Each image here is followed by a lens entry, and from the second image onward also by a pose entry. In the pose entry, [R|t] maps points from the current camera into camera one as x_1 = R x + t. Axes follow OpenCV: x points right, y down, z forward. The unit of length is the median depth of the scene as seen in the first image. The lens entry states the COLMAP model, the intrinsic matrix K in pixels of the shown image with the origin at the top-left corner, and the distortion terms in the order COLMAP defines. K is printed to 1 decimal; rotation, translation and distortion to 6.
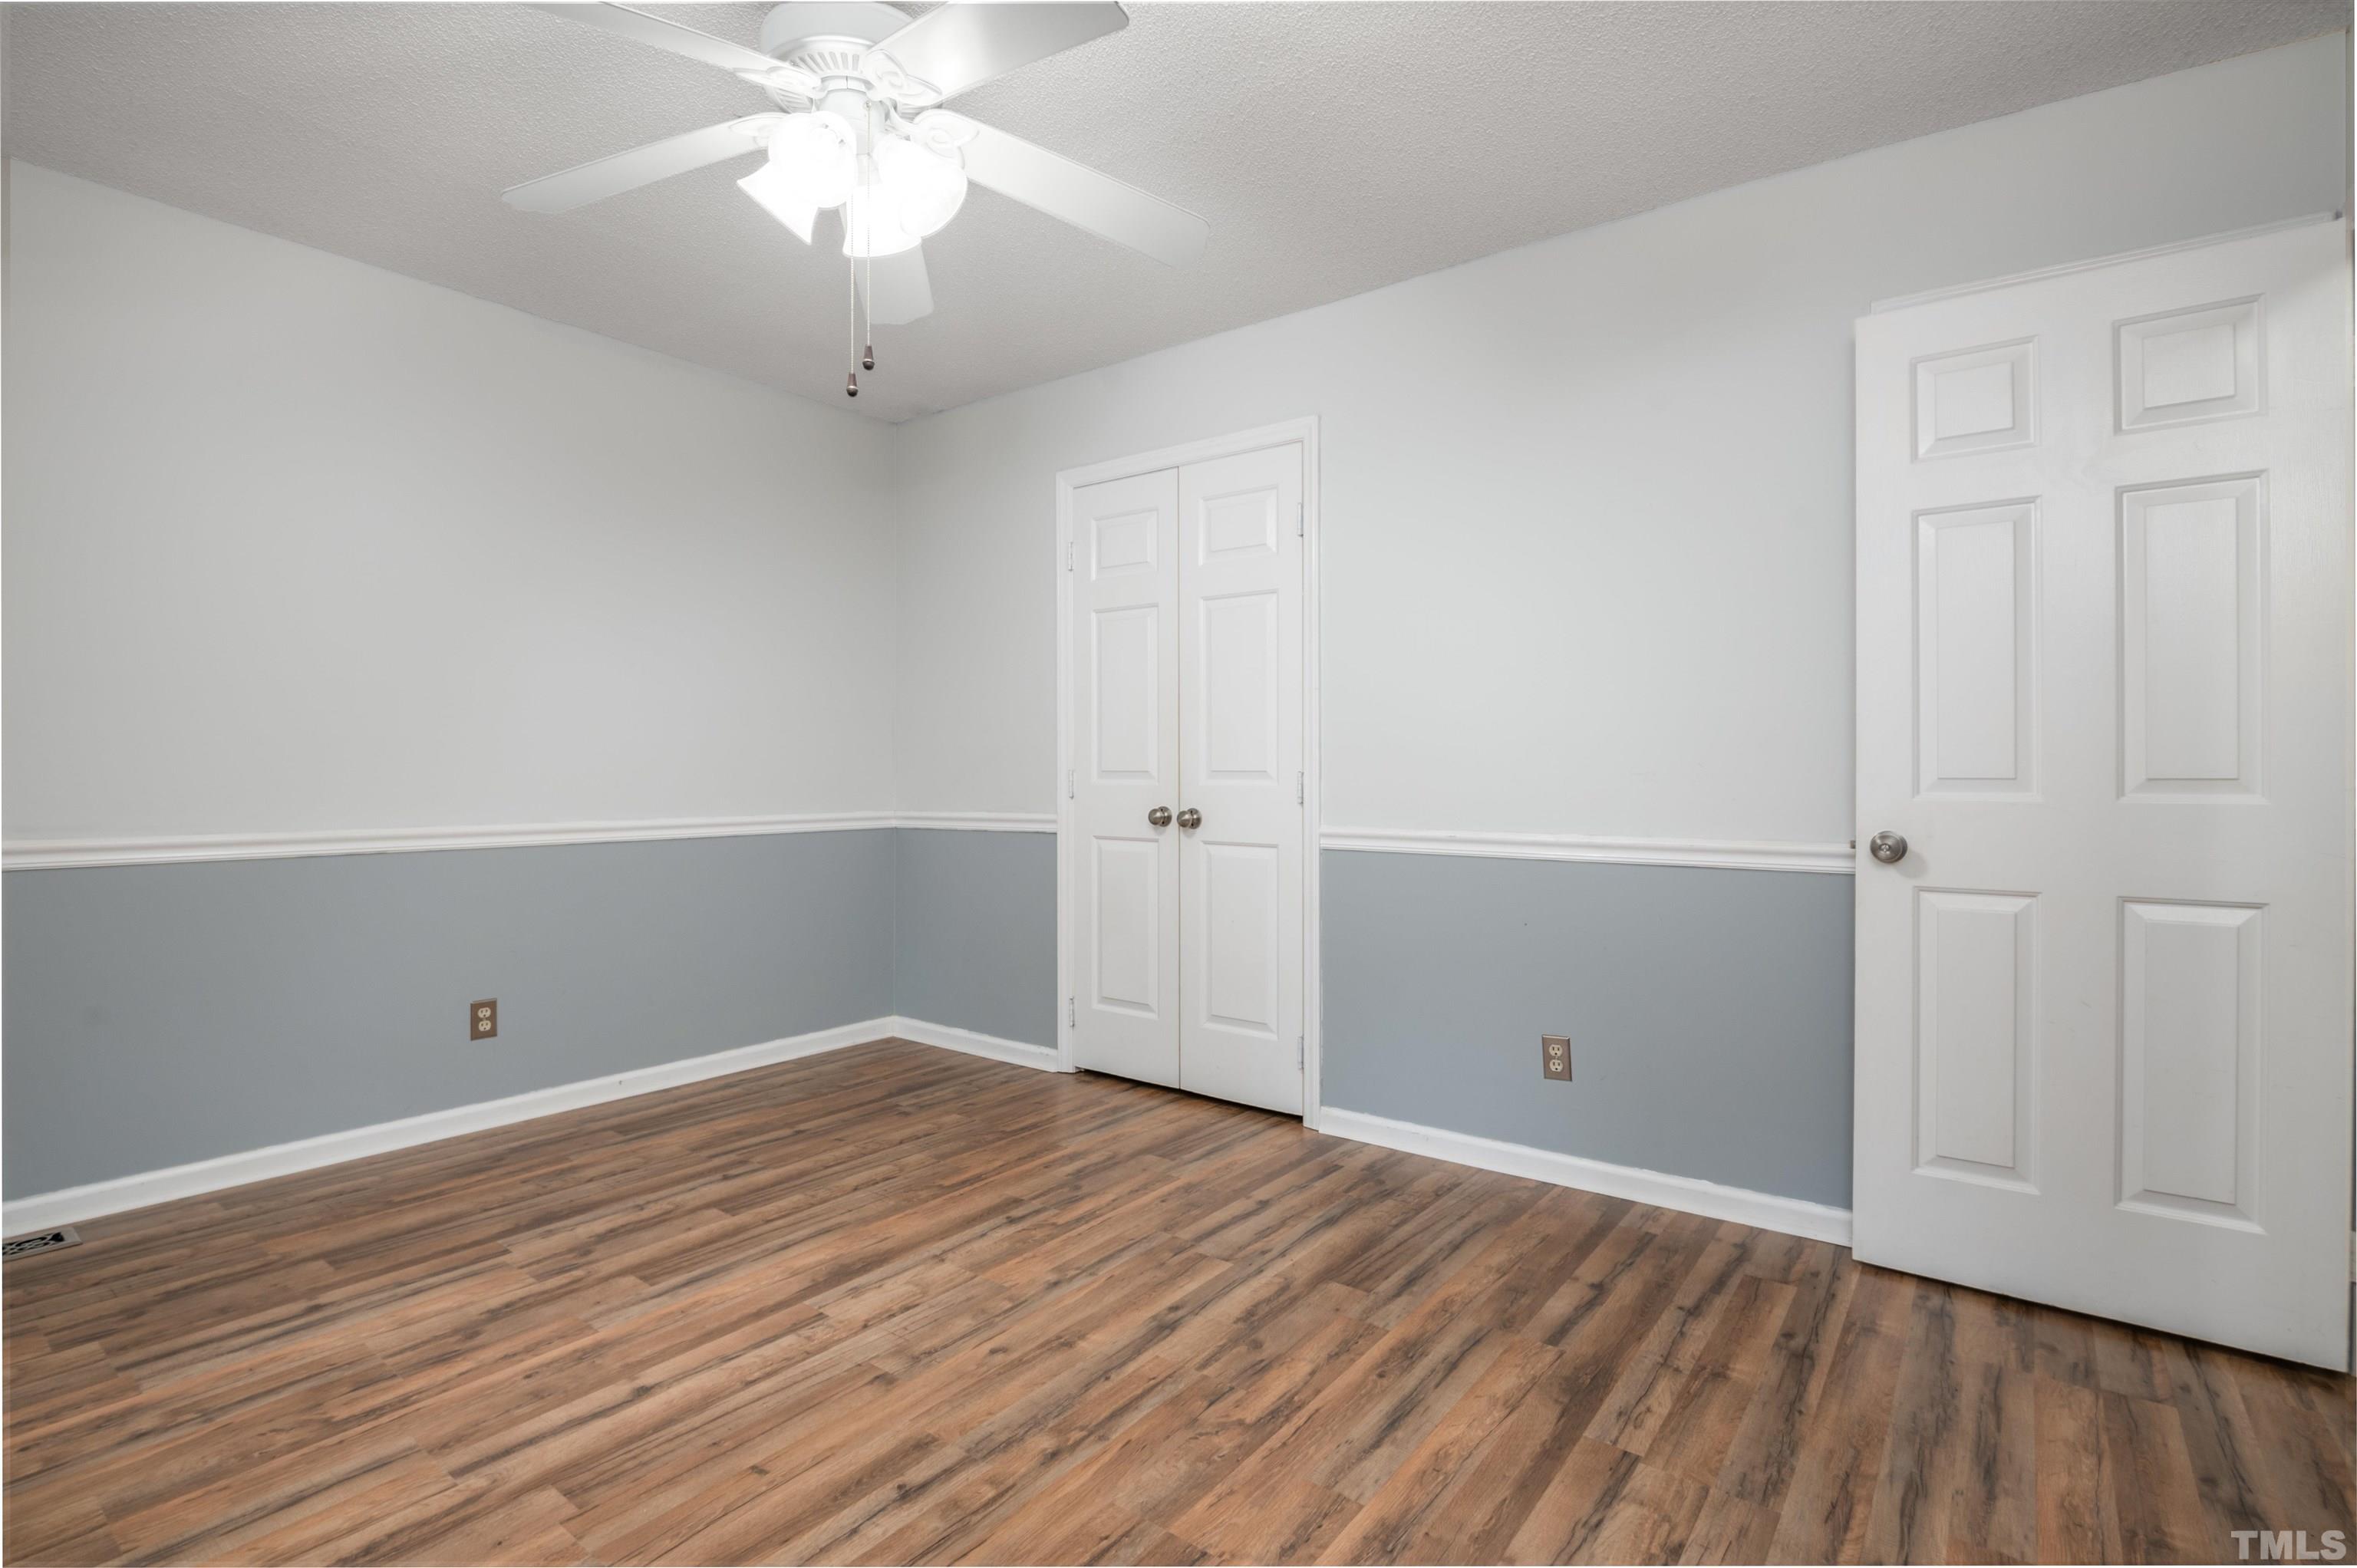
lens RADIAL K [[1160.4, 0, 1158.7], [0, 1160.4, 761.4], [0, 0, 1]] dist [-0.010849, -0.007763]
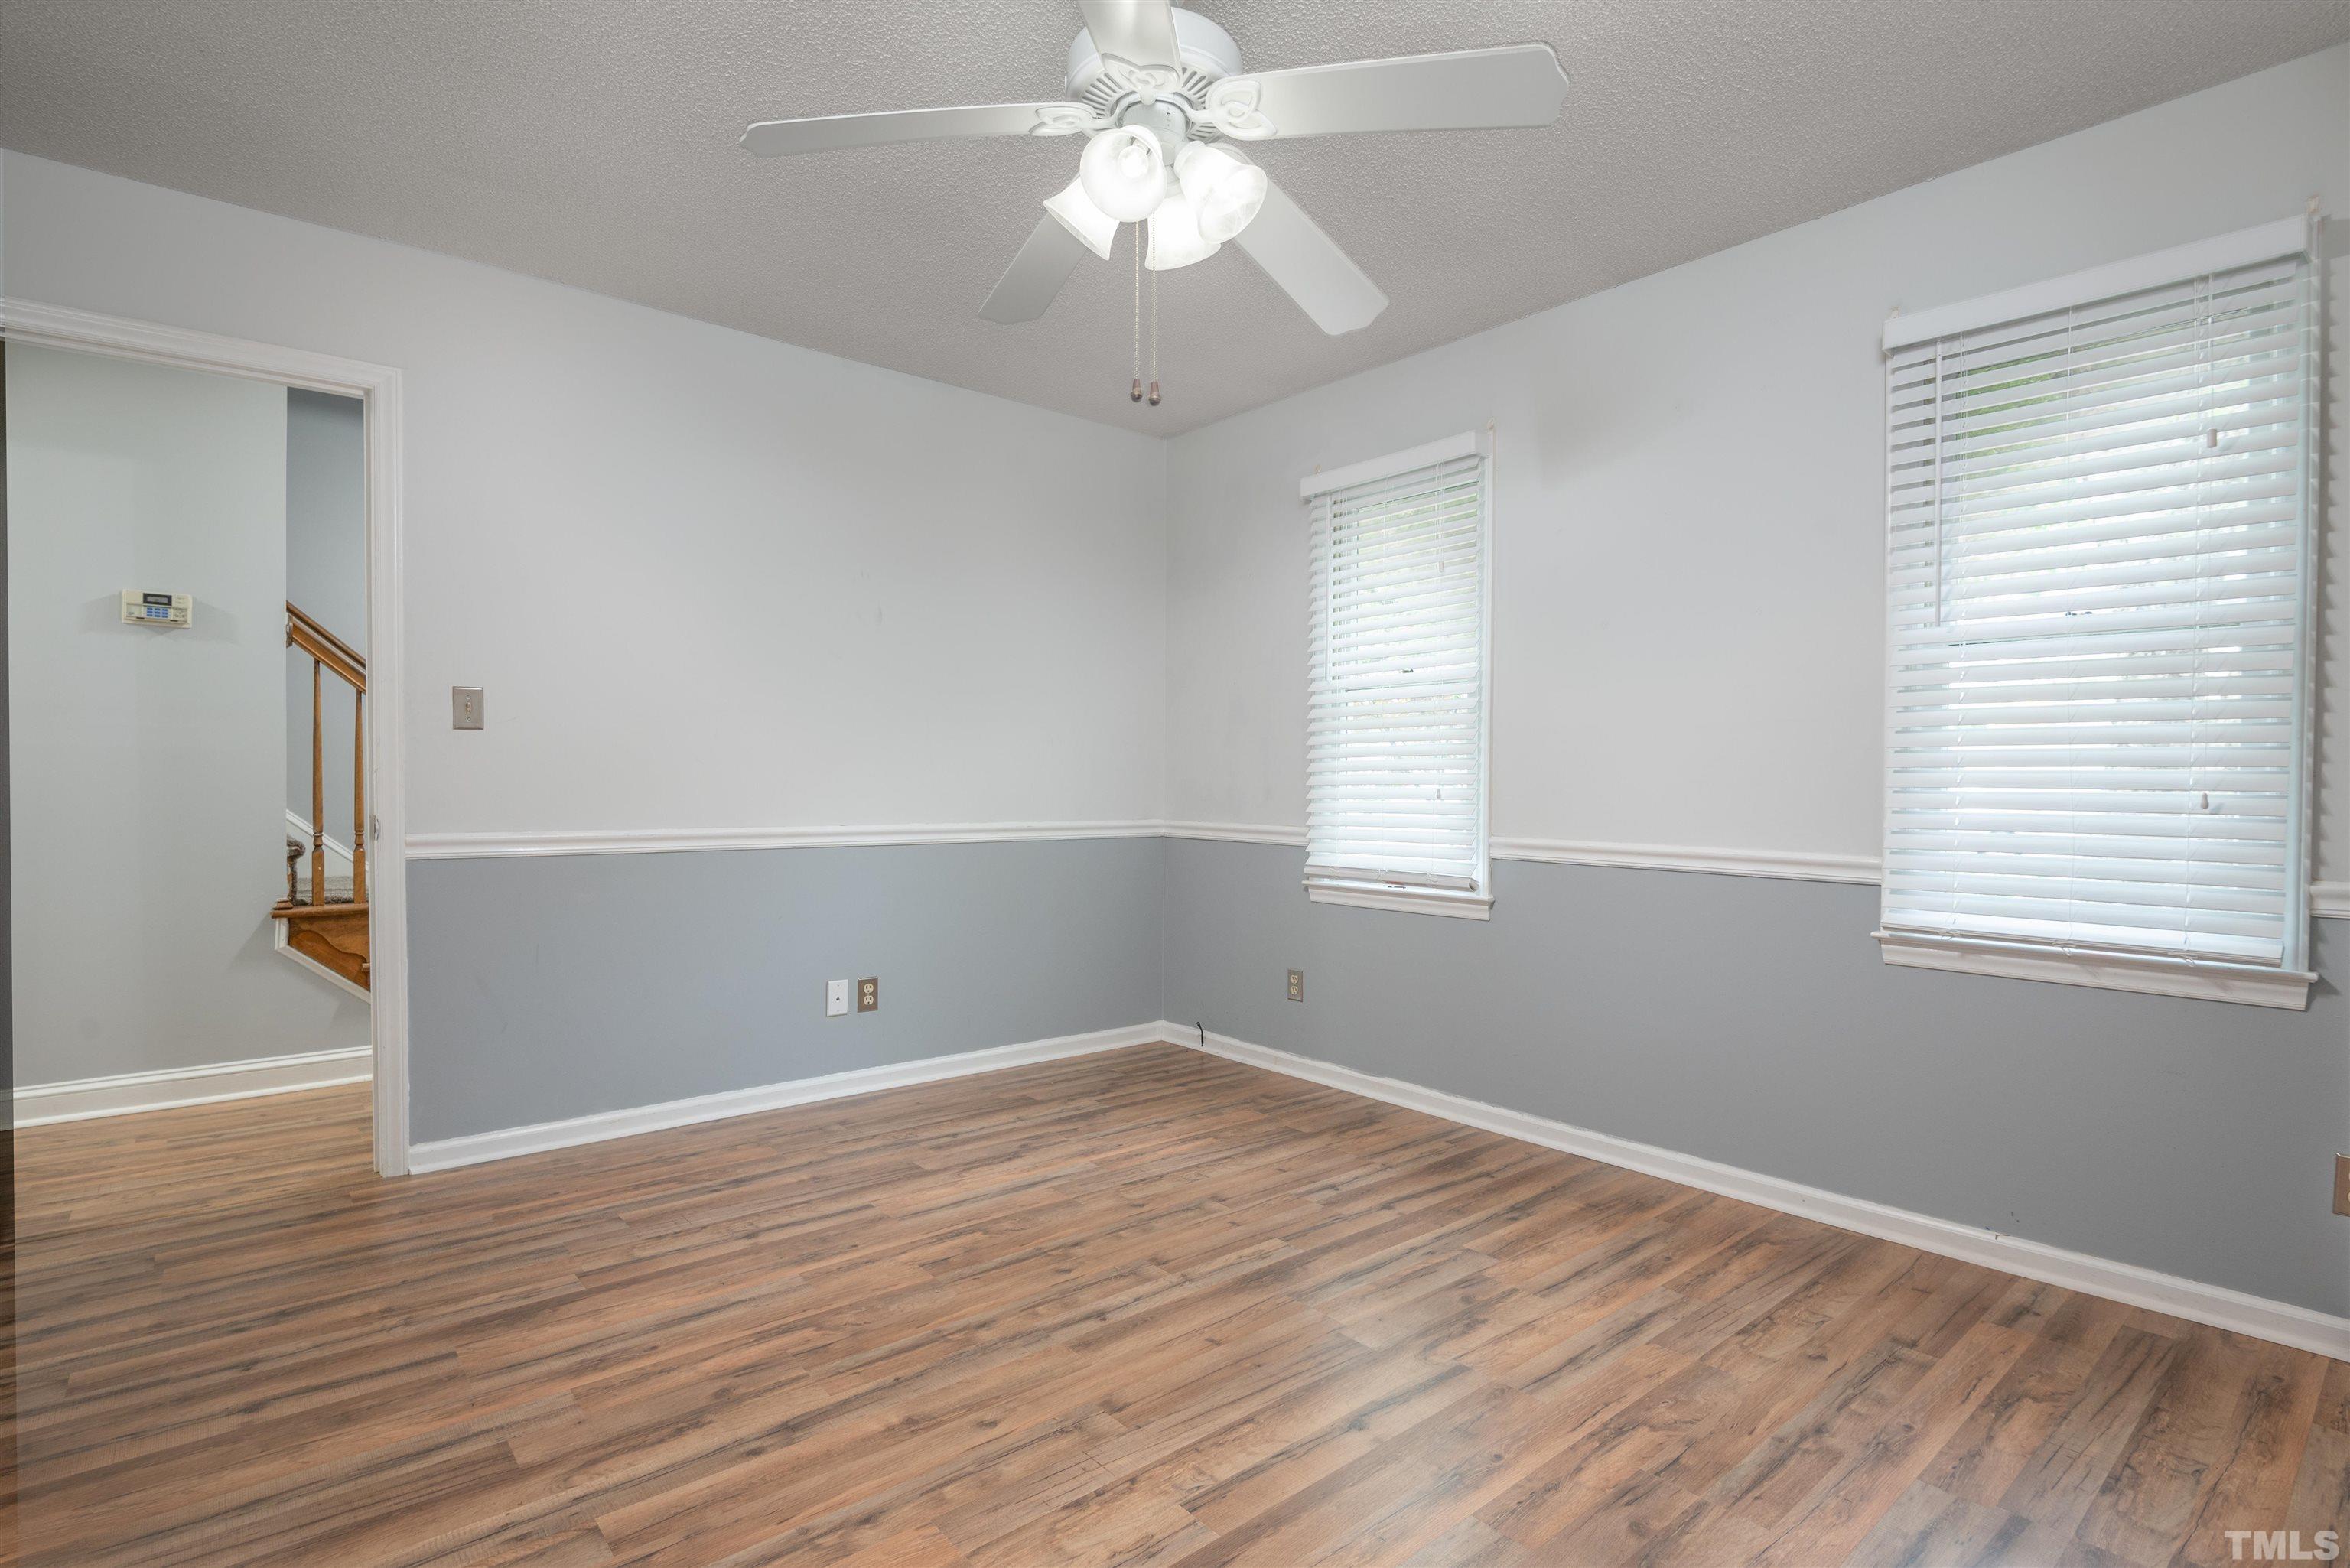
lens RADIAL K [[1157.0, 0, 1155.2], [0, 1157.0, 761.4], [0, 0, 1]] dist [-0.010849, -0.007763]
pose [[-0.976767, -0.009553, 0.214091, -0.391264], [-0.011546, 0.999901, -0.008063, 0.001782], [-0.213992, -0.010347, -0.976781, 1.602114]]
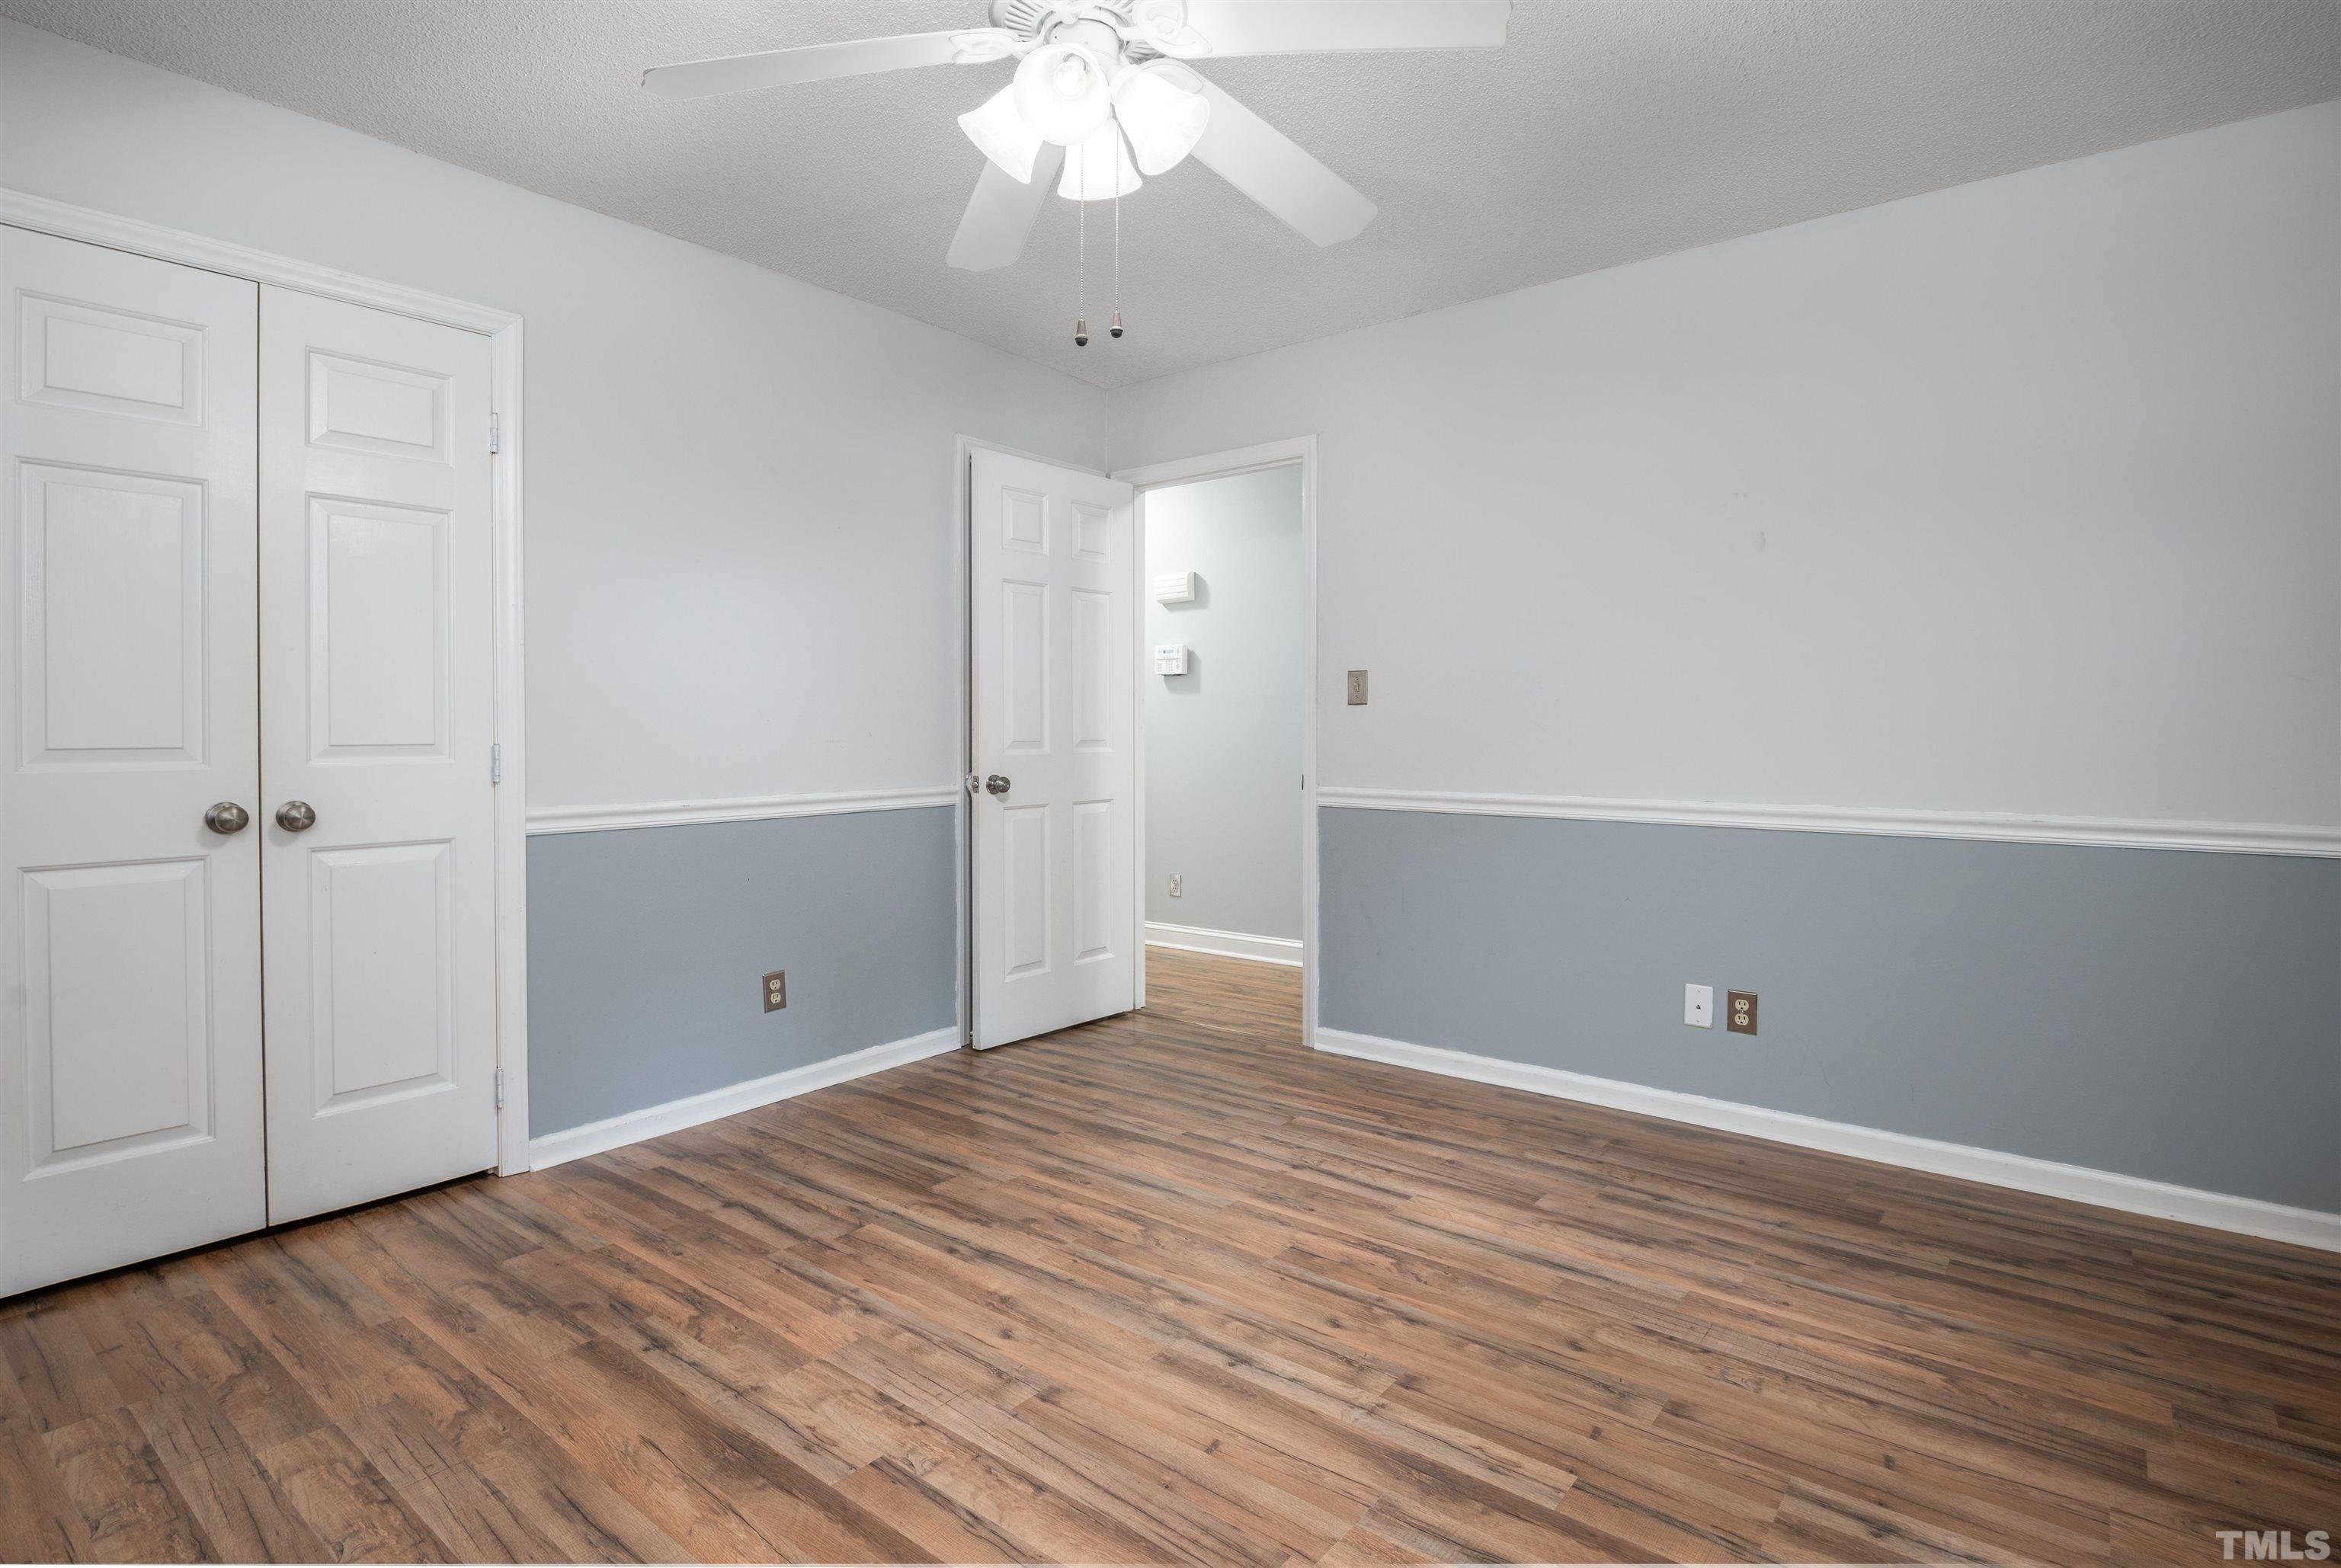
lens RADIAL K [[1146.6, 0, 1168.1], [0, 1146.6, 737.7], [0, 0, 1]] dist [-0.000424, -0.011577]
pose [[0.013729, -0.008549, 0.999869, -0.954257], [0.000808, 0.999963, 0.008538, -0.002717], [-0.999905, 0.000691, 0.013735, 0.736089]]
